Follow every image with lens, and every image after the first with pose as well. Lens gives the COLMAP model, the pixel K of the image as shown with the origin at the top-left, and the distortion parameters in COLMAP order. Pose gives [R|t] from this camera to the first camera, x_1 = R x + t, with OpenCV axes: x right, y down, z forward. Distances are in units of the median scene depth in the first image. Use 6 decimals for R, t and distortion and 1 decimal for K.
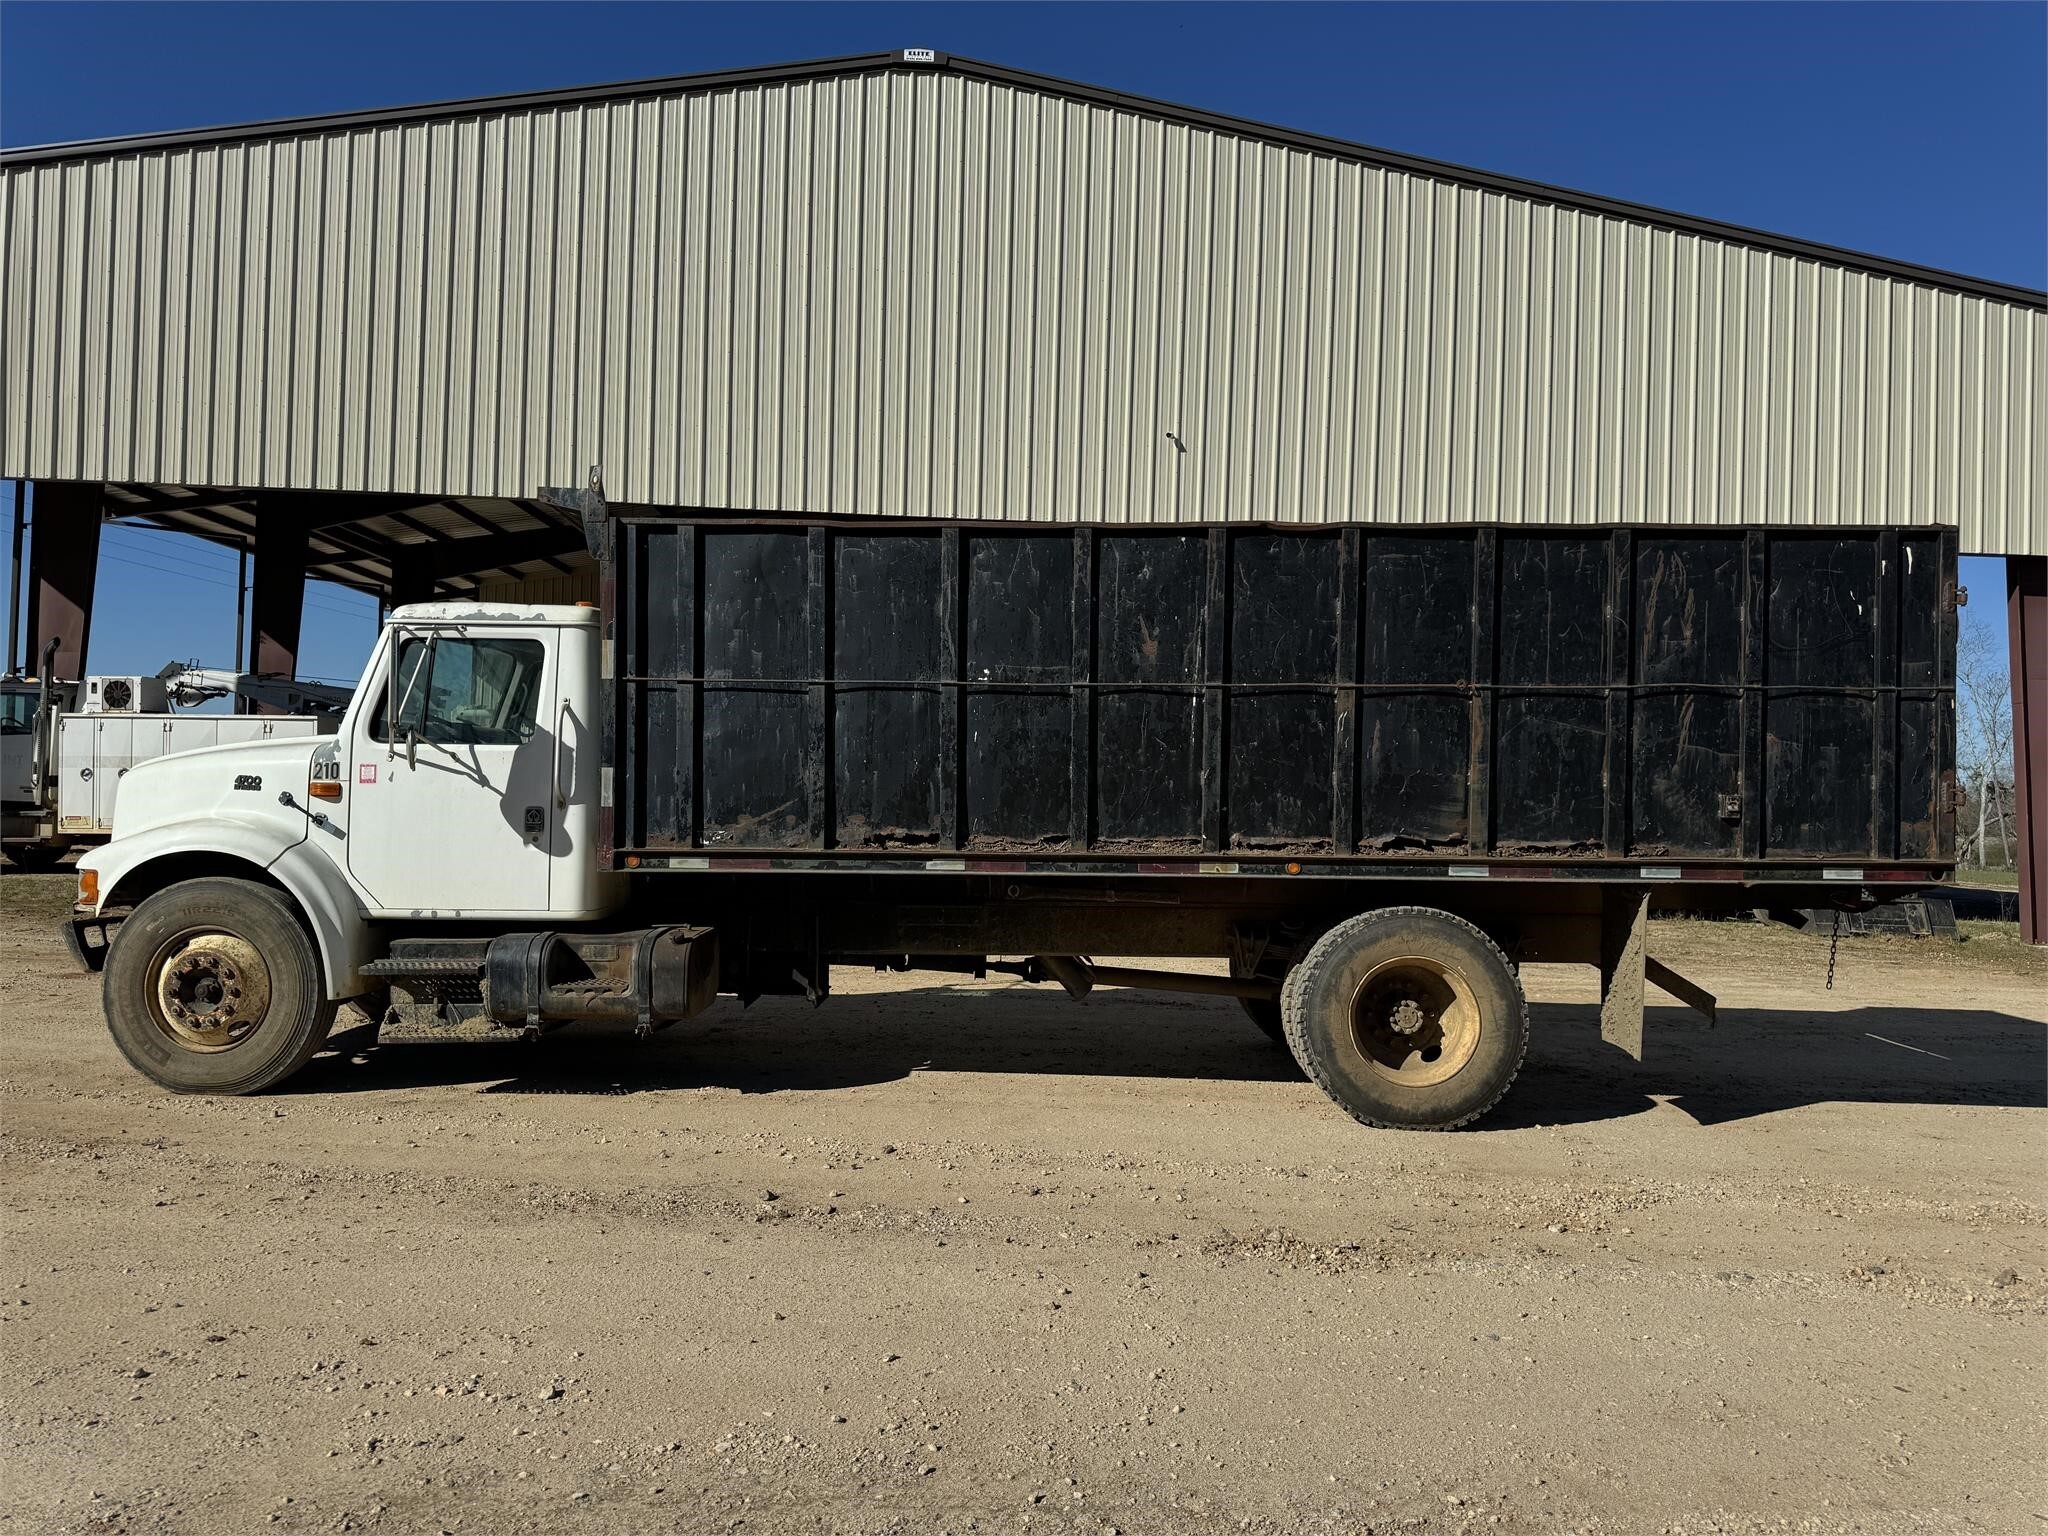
lens RADIAL K [[1427.9, 0, 1021.4], [0, 1427.9, 775.6], [0, 0, 1]] dist [0.131481, -0.212298]
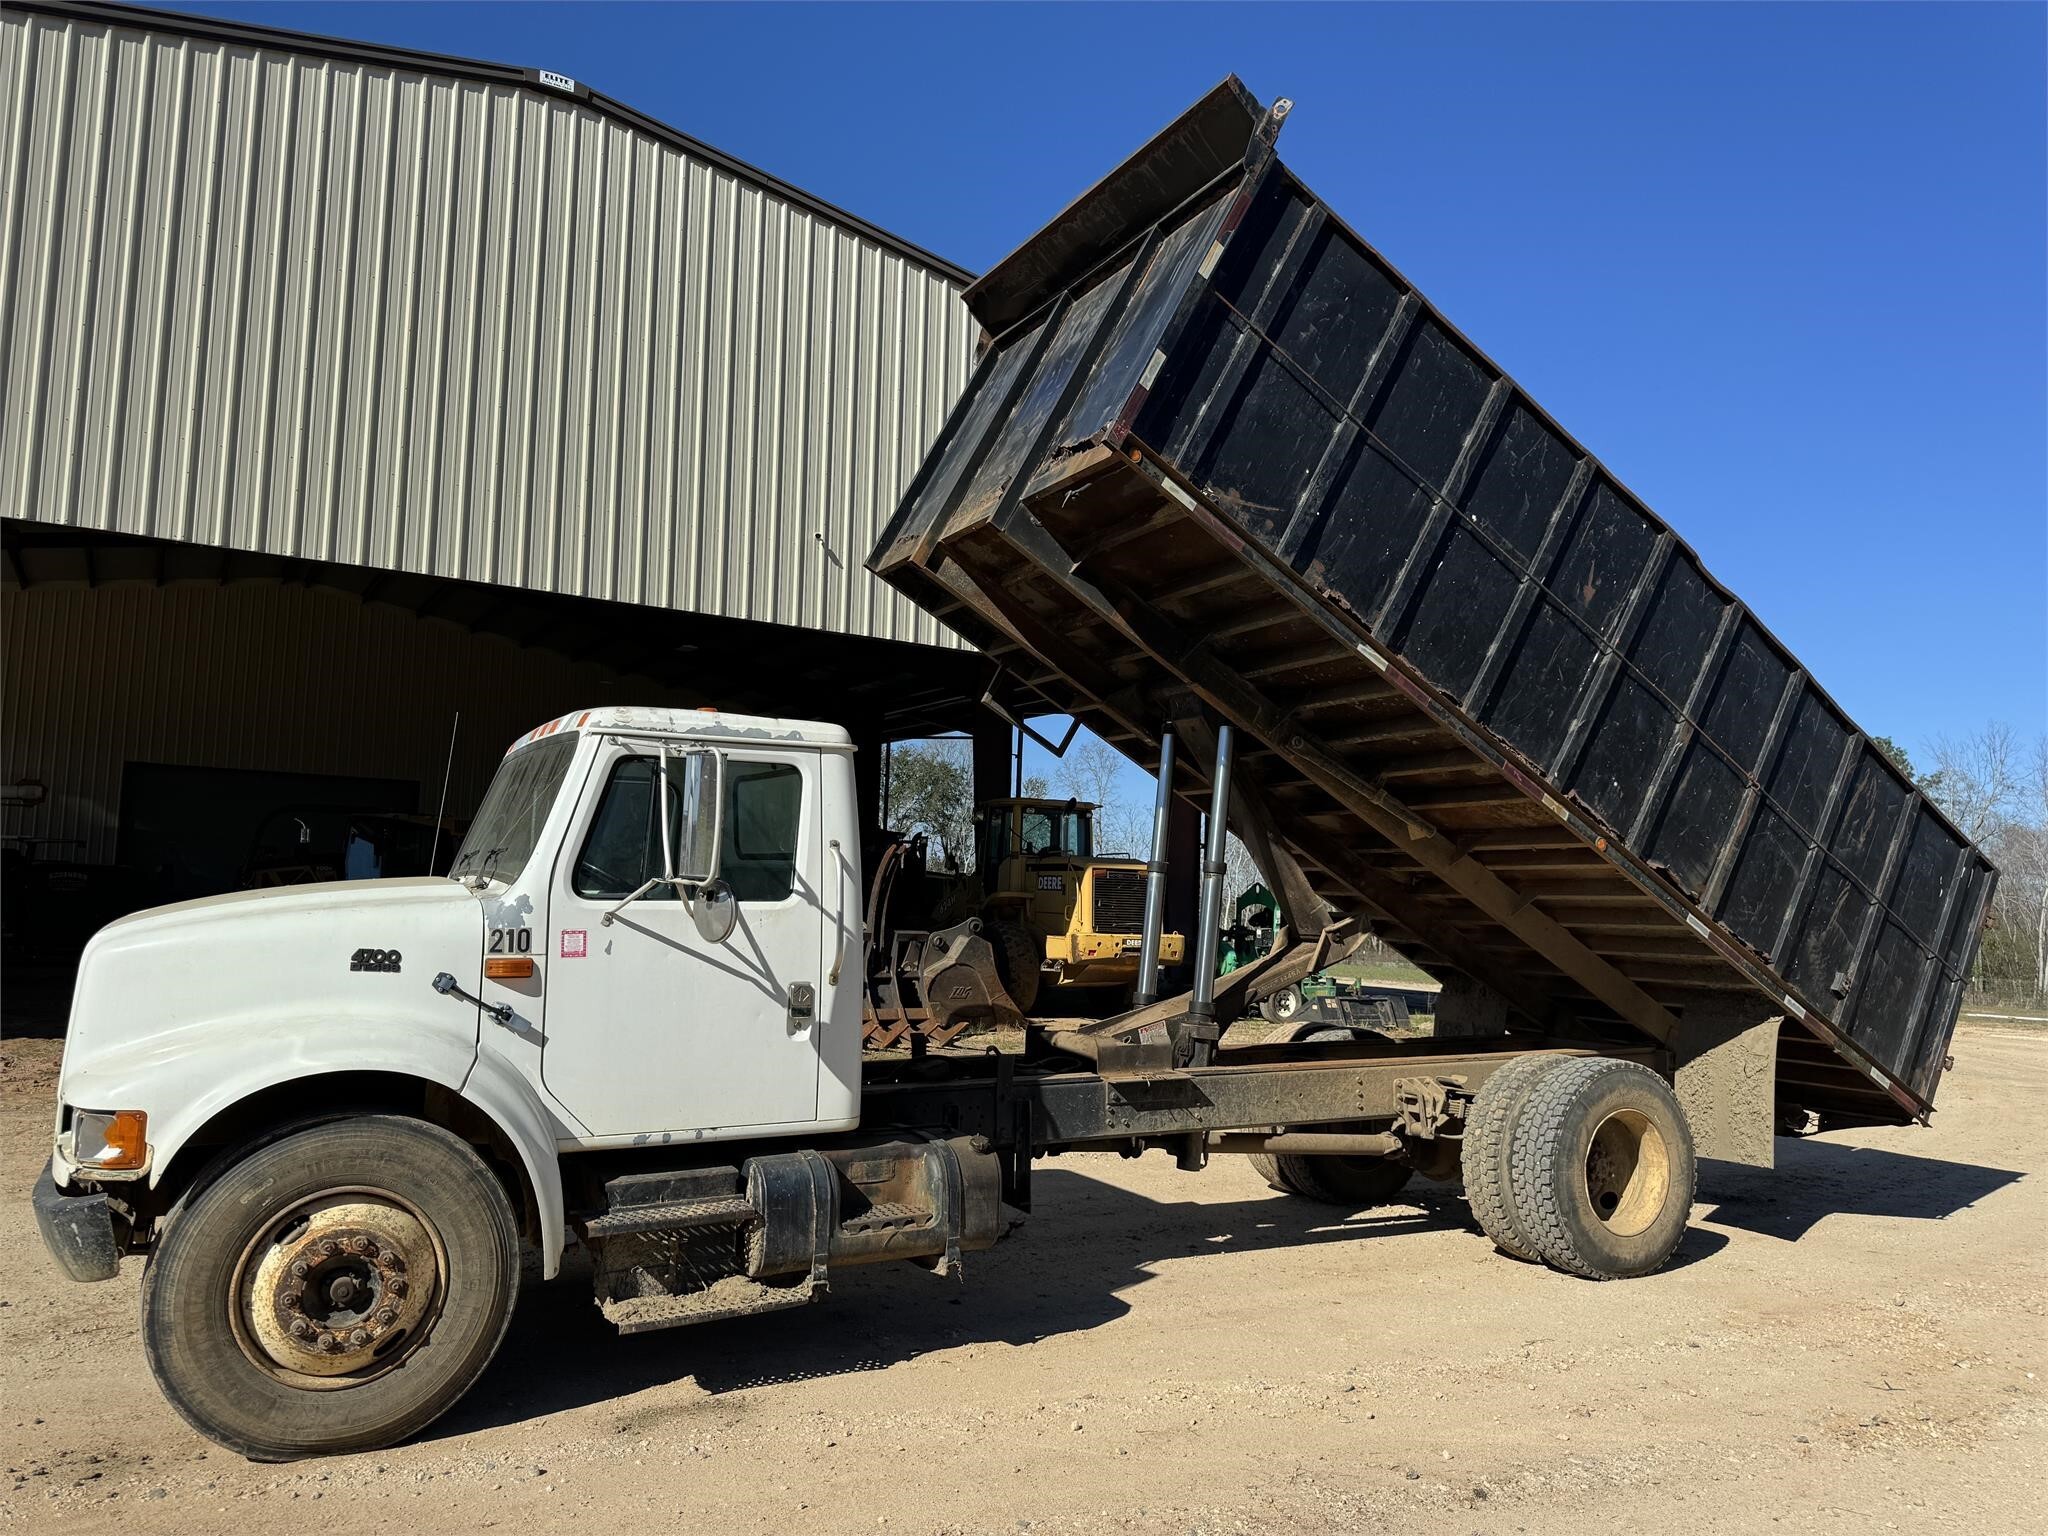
lens RADIAL K [[1435.3, 0, 1019.4], [0, 1435.3, 781.5], [0, 0, 1]] dist [0.061320, -0.084489]
pose [[0.876922, 0.039299, 0.479023, -0.616235], [-0.011144, 0.998046, -0.061479, -0.040777], [-0.480503, 0.048574, 0.875647, 0.284641]]
